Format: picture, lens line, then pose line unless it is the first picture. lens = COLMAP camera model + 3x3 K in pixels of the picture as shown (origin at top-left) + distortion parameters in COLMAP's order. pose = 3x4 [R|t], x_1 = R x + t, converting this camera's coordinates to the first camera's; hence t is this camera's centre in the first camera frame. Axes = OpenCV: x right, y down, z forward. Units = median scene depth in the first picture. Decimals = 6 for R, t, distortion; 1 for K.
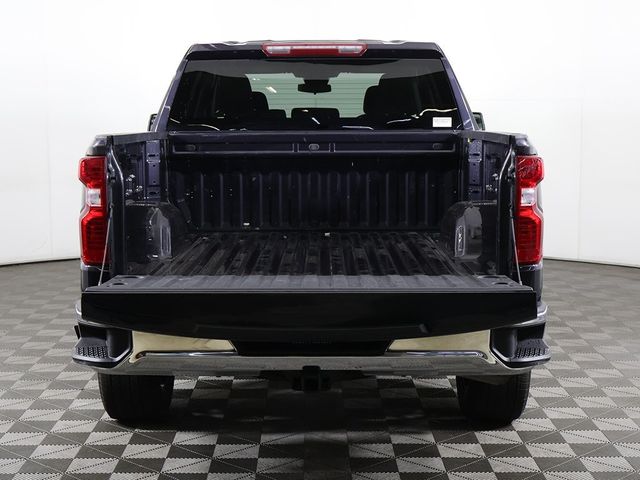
lens RADIAL K [[1003.1, 0, 320.4], [0, 1003.1, 240.3], [0, 0, 1]] dist [-0.026240, 0.000000]
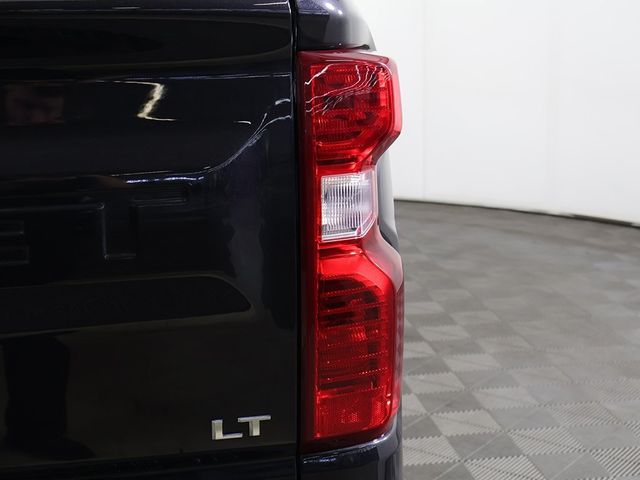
lens RADIAL K [[1003.1, 0, 320.6], [0, 1003.1, 240.4], [0, 0, 1]] dist [-0.026240, 0.000000]
pose [[0.984755, -0.051261, 0.166225, 0.100164], [0.034294, 0.994050, 0.103381, -0.040353], [-0.170535, -0.096104, 0.980654, 0.475201]]
